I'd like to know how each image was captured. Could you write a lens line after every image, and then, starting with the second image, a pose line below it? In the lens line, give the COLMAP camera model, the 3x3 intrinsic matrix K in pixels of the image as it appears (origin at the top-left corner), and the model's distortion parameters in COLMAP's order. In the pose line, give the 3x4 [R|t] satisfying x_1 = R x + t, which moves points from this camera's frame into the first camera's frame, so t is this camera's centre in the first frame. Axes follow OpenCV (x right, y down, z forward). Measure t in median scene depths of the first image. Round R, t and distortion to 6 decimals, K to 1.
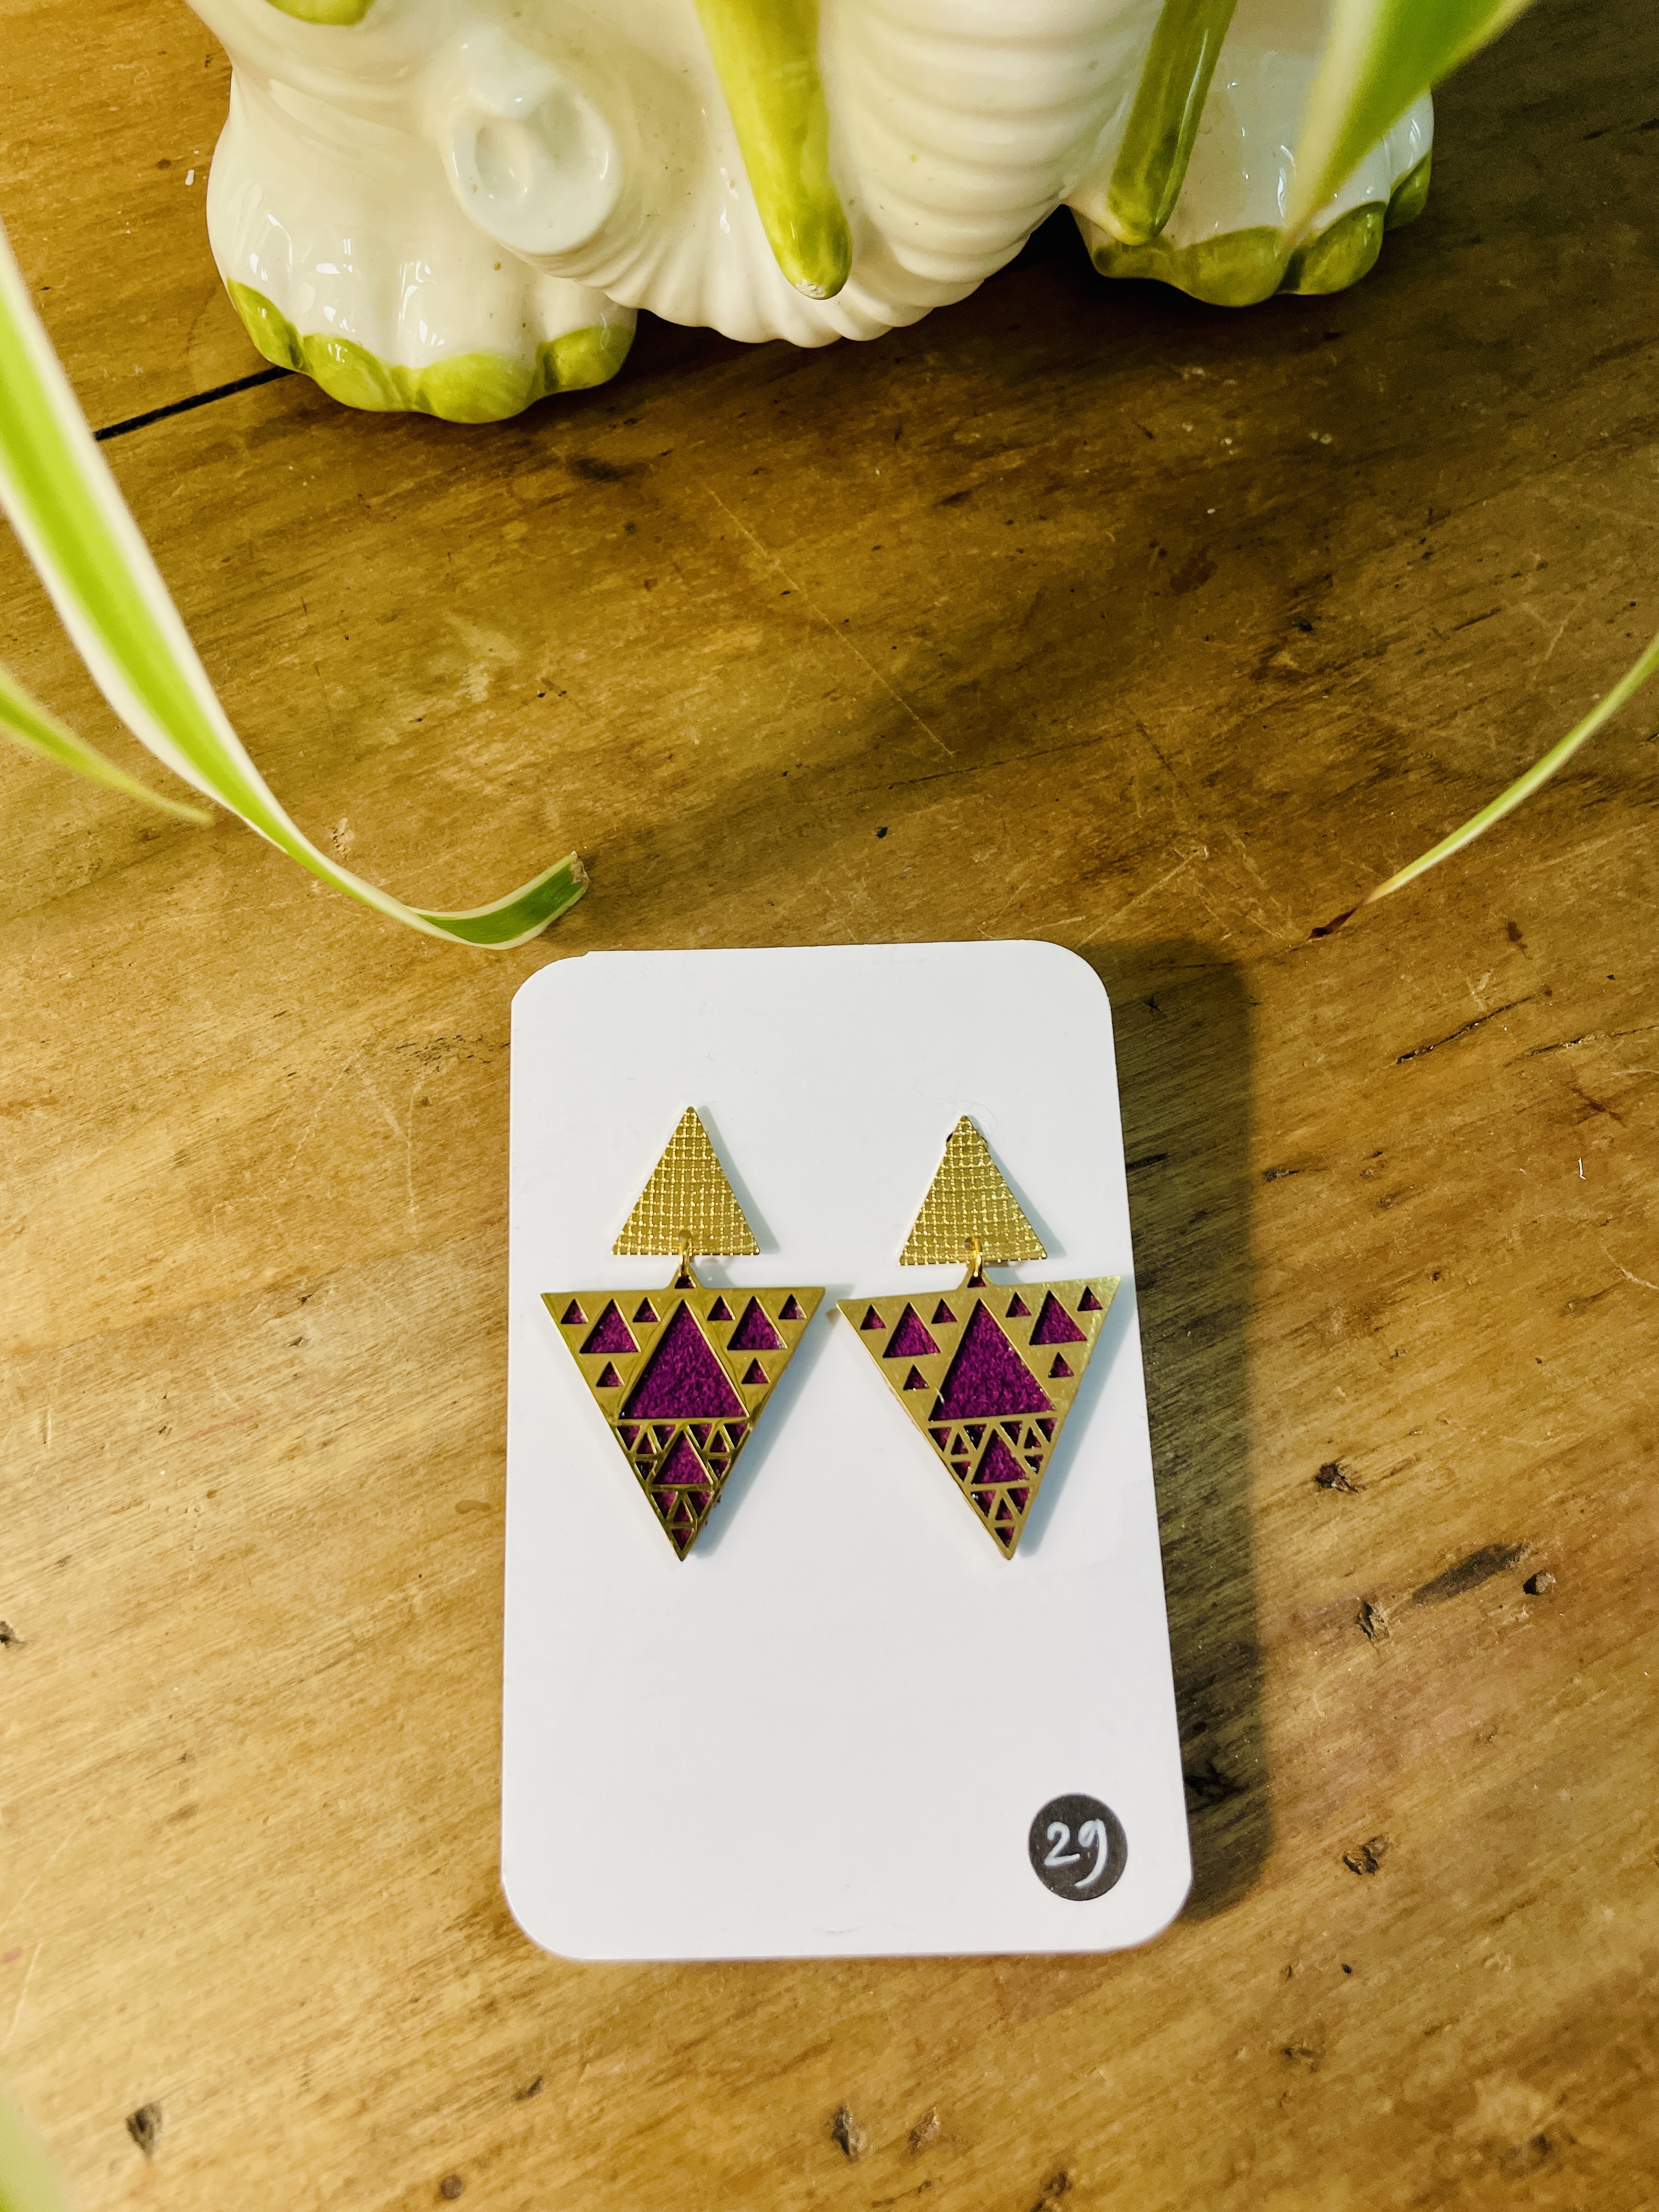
lens RADIAL K [[1775.8, 0, 840.2], [0, 1775.8, 1087.8], [0, 0, 1]] dist [0.058912, -0.120403]
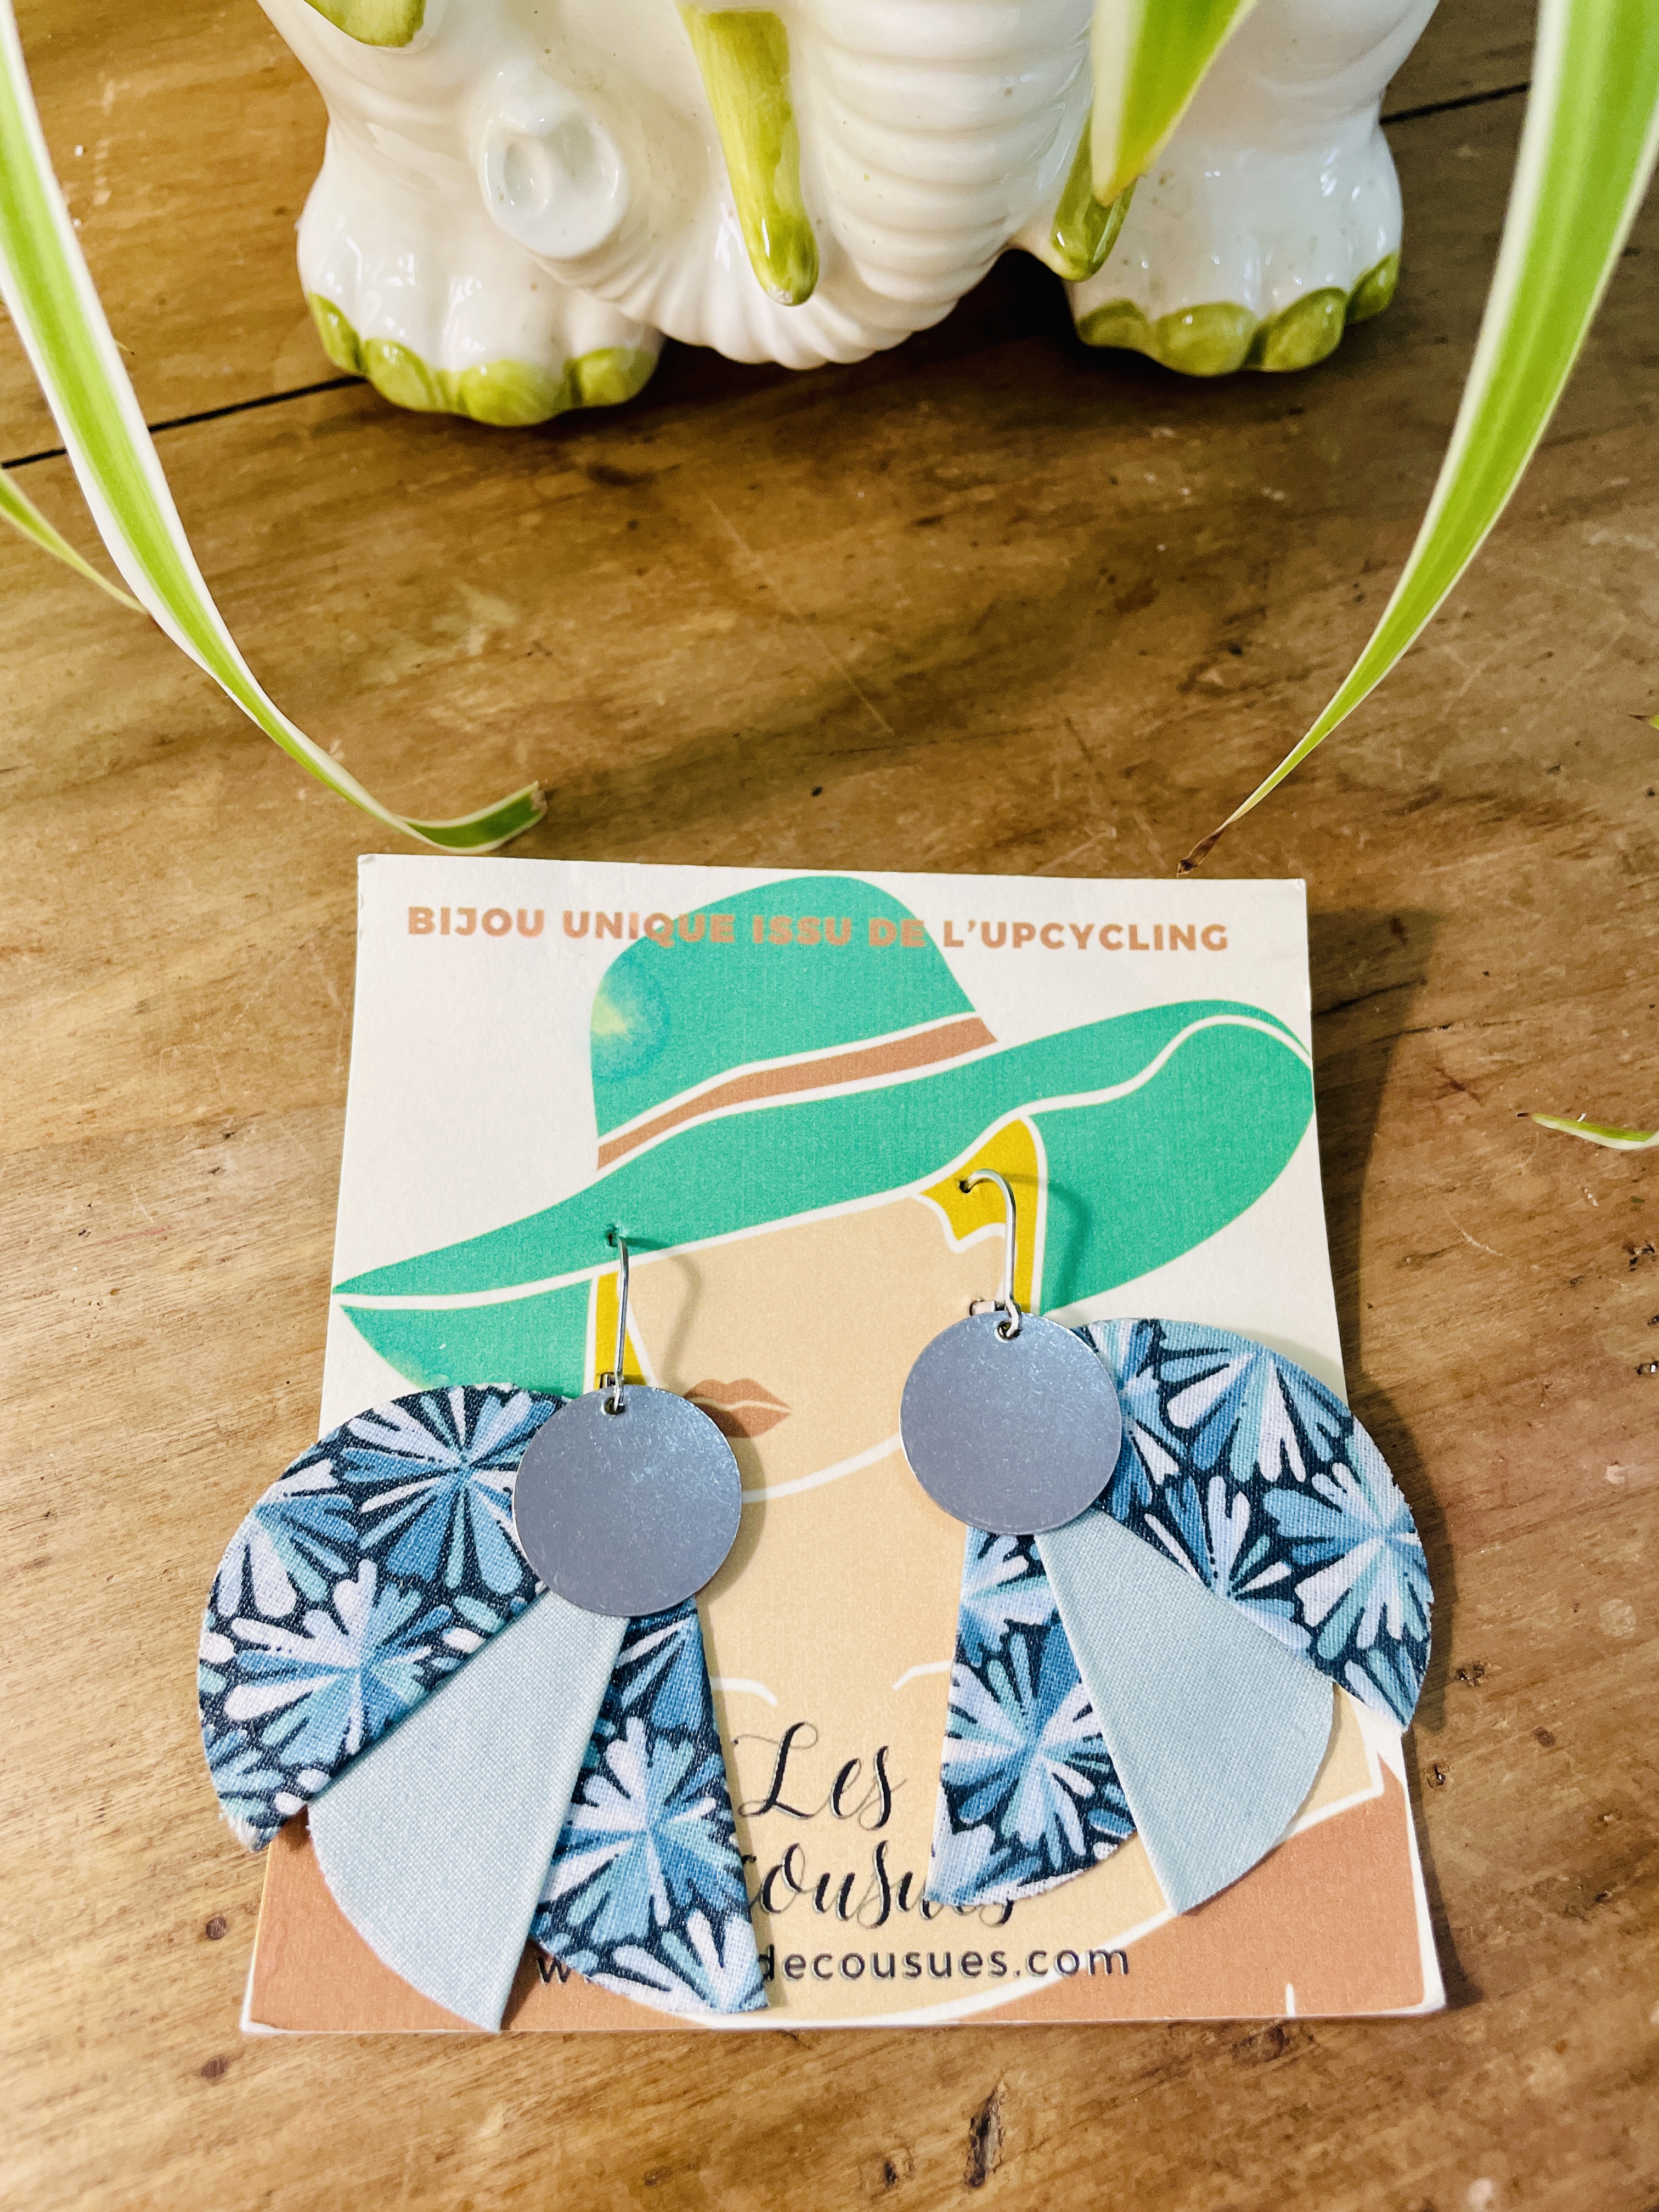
lens RADIAL K [[1775.8, 0, 829.1], [0, 1775.8, 1084.1], [0, 0, 1]] dist [0.058912, -0.120403]
pose [[0.992856, 0.090363, -0.077914, 0.143081], [-0.098560, 0.989175, -0.108715, 0.163577], [0.067246, 0.115618, 0.991015, -0.062770]]
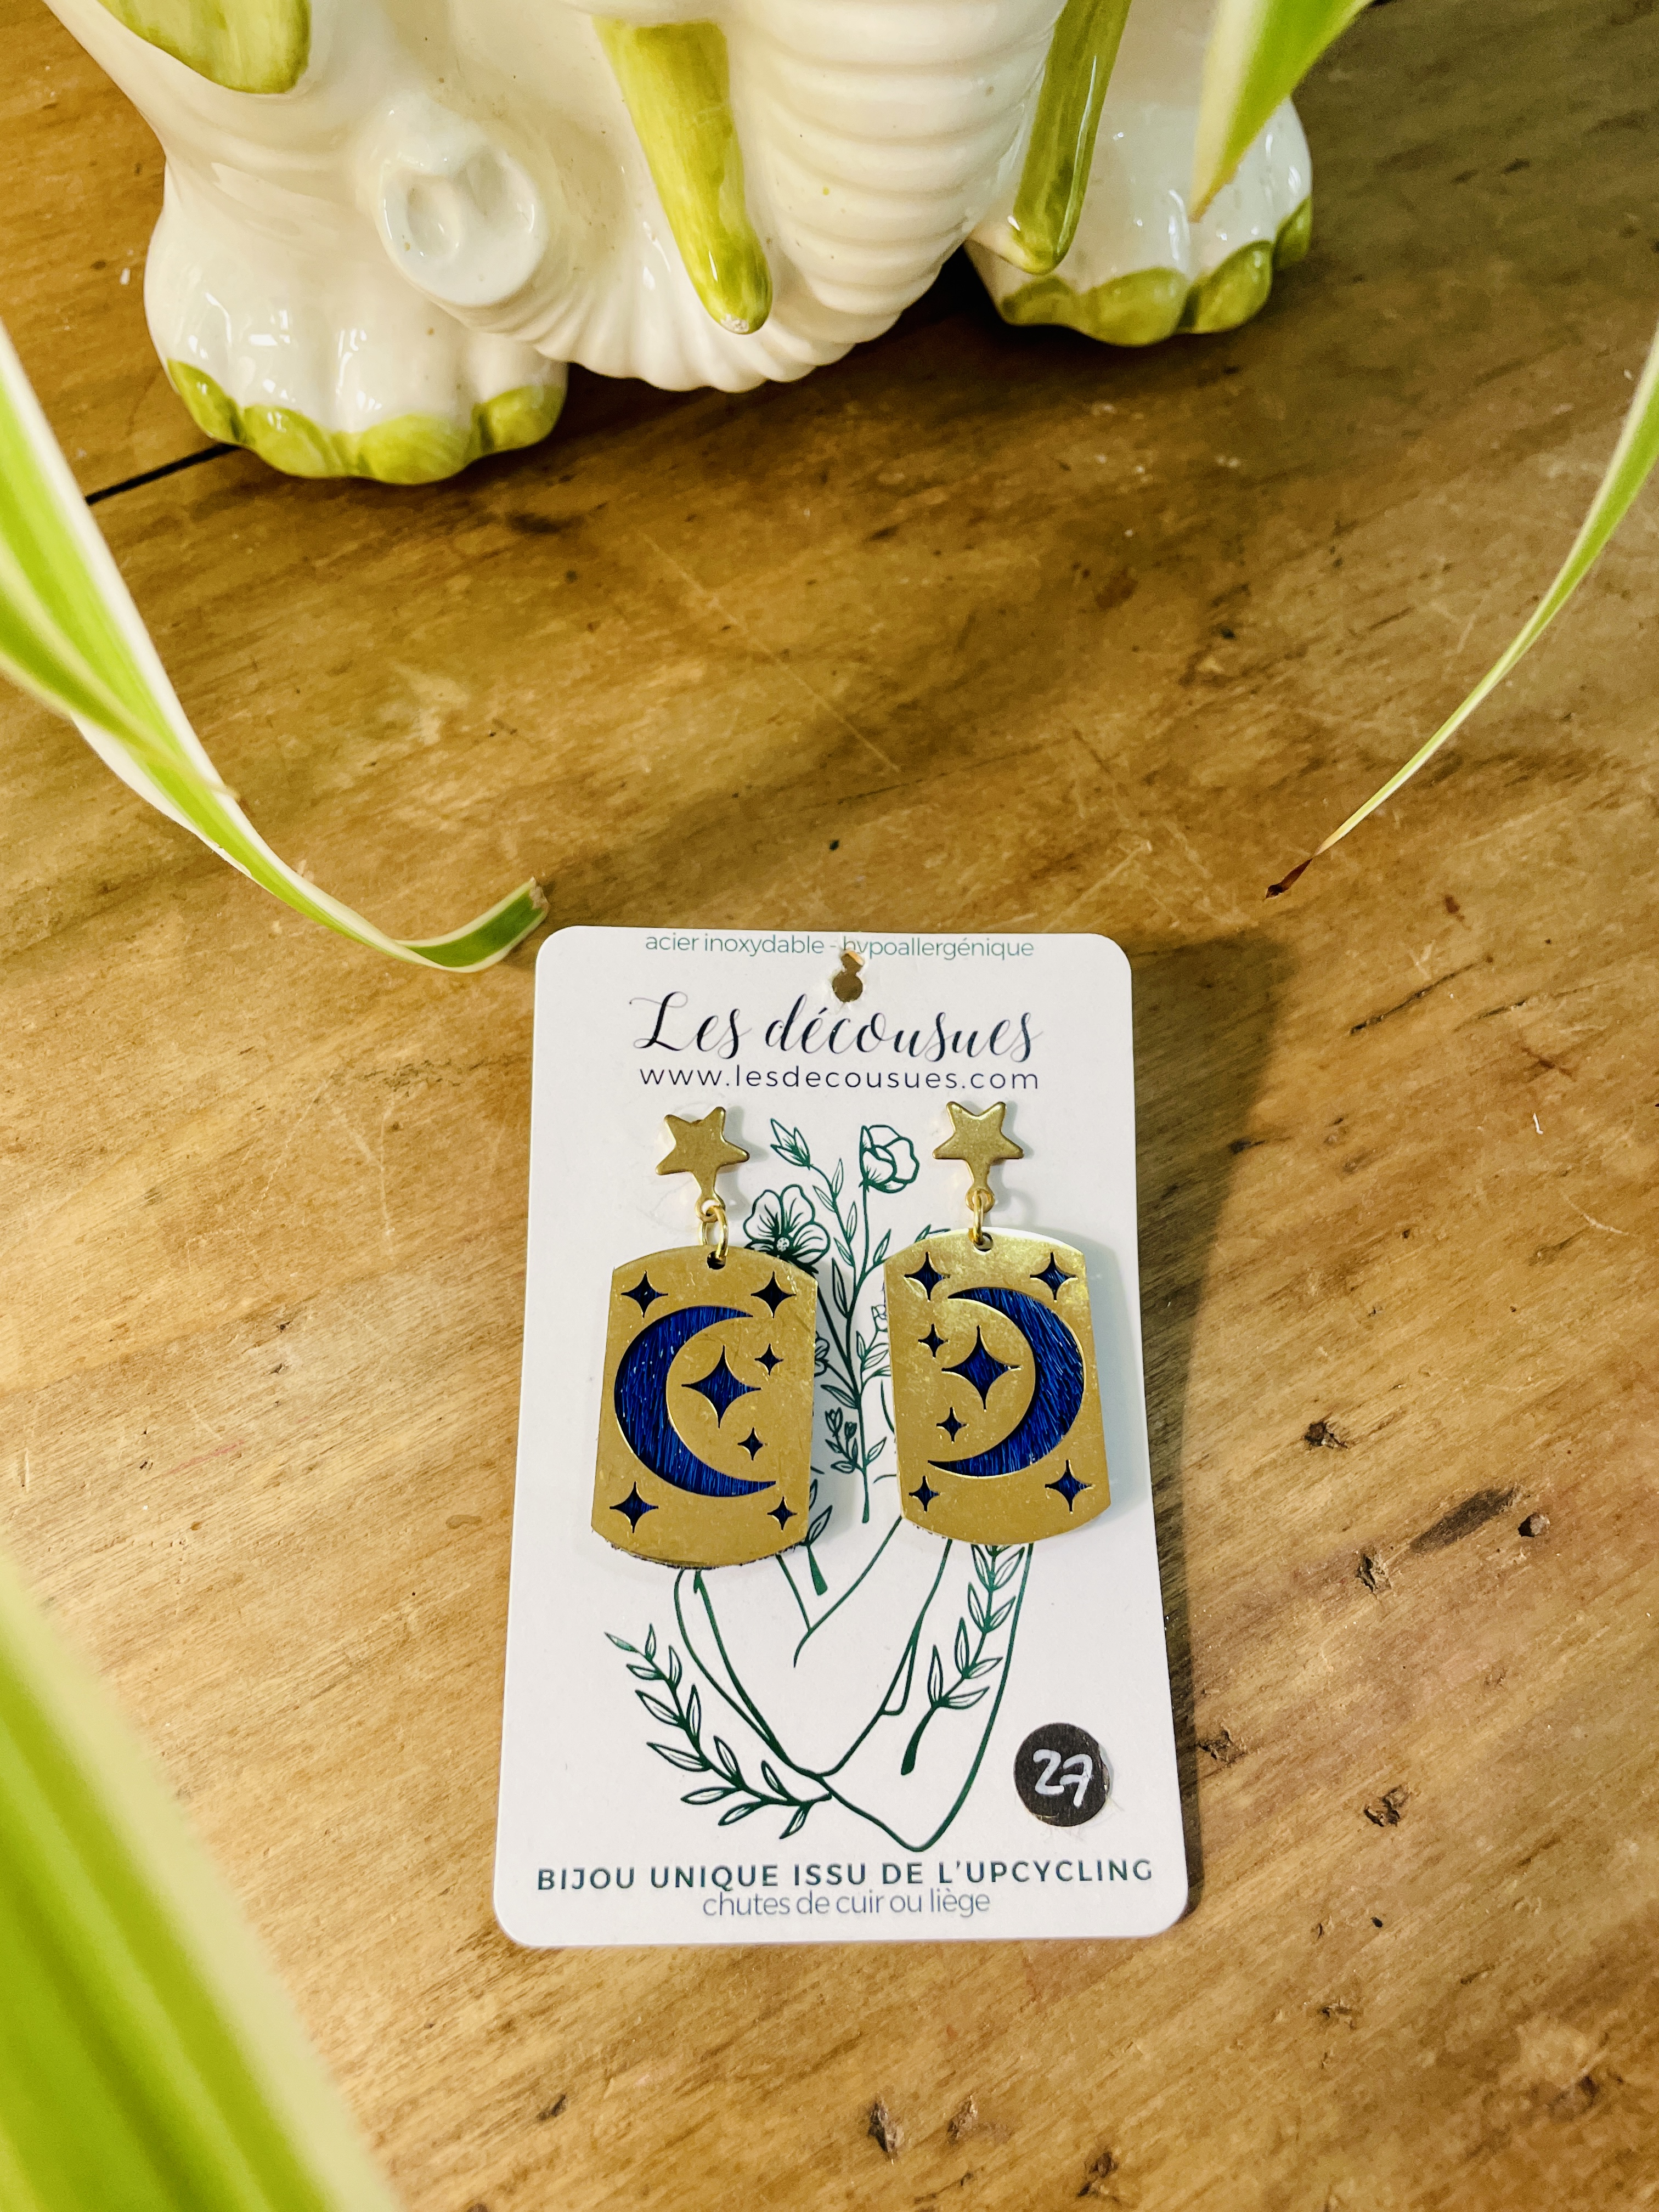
lens RADIAL K [[1775.8, 0, 851.7], [0, 1775.8, 1075.1], [0, 0, 1]] dist [0.058912, -0.120403]
pose [[0.997604, -0.060166, 0.034151, -0.009821], [0.062622, 0.995131, -0.076114, 0.071815], [-0.029405, 0.078070, 0.996514, -0.009506]]
